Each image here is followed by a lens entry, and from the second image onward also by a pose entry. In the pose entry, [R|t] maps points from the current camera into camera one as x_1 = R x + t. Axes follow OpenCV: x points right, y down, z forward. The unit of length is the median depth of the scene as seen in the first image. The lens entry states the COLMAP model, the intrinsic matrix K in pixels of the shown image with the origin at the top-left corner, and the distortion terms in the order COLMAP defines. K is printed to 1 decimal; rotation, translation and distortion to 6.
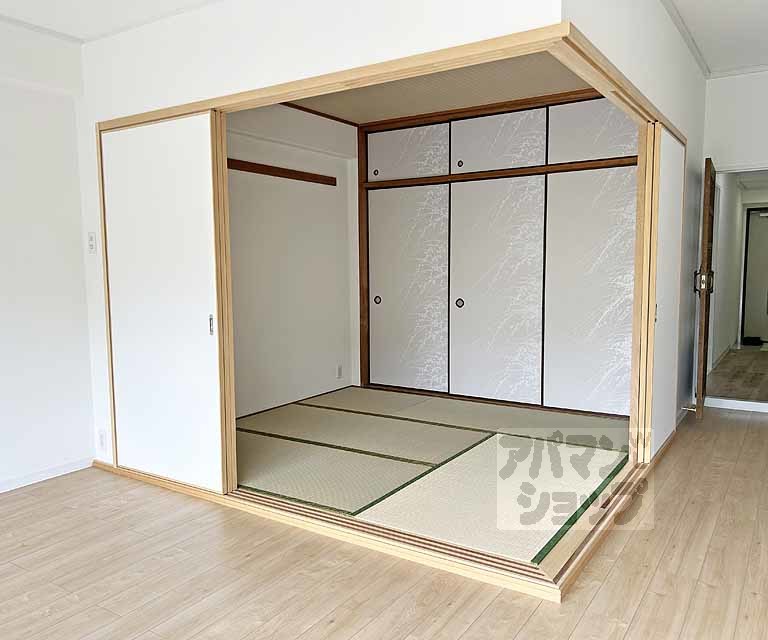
lens RADIAL K [[642.3, 0, 378.9], [0, 642.3, 328.0], [0, 0, 1]] dist [0.028845, -0.026934]
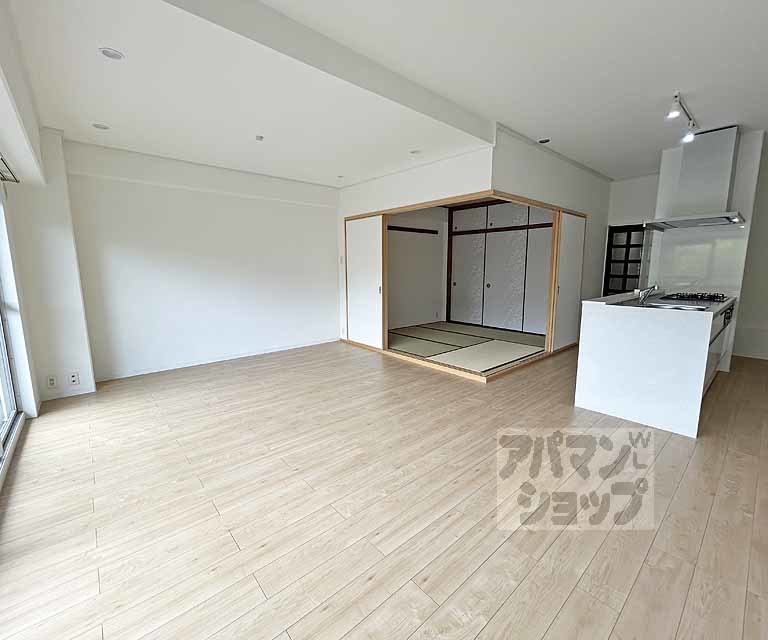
lens RADIAL K [[344.8, 0, 387.2], [0, 344.8, 319.0], [0, 0, 1]] dist [0.004019, 0.000004]
pose [[0.962968, 0.042939, -0.266176, 0.162175], [-0.030121, 0.998190, 0.052053, 0.038855], [0.267929, -0.042108, 0.962518, -0.414777]]
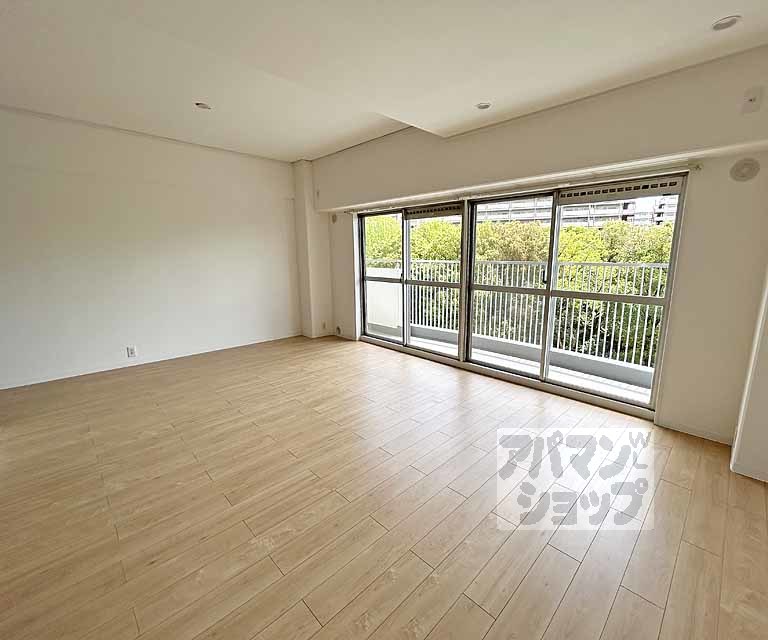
lens RADIAL K [[344.8, 0, 403.2], [0, 344.8, 313.3], [0, 0, 1]] dist [0.004019, 0.000004]
pose [[-0.978852, -0.026650, 0.202829, -0.415121], [0.029486, 0.962747, 0.268792, -0.115713], [-0.202436, 0.269088, -0.941600, 0.860709]]
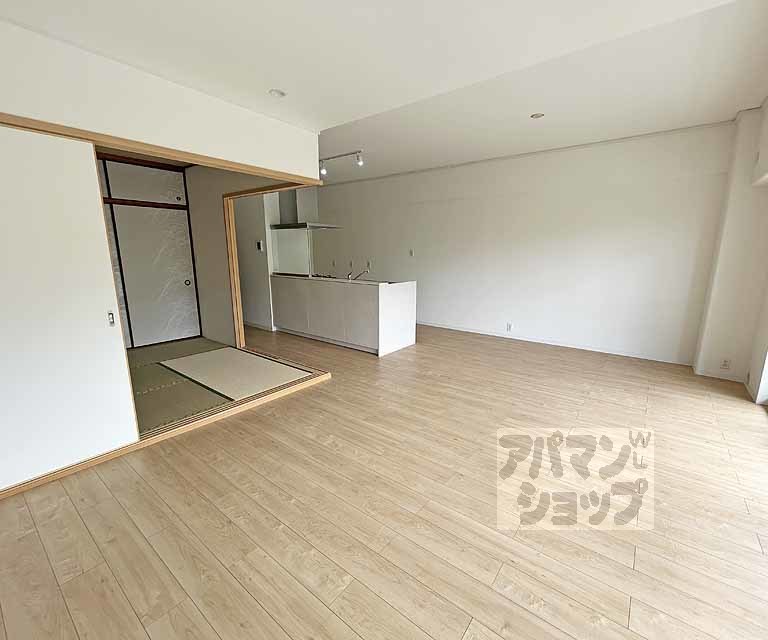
lens RADIAL K [[344.8, 0, 406.5], [0, 344.8, 313.4], [0, 0, 1]] dist [0.004019, 0.000004]
pose [[0.054681, -0.173625, 0.983293, -0.777465], [0.096616, 0.981065, 0.167859, -0.061941], [-0.993819, 0.085823, 0.070420, 0.335069]]
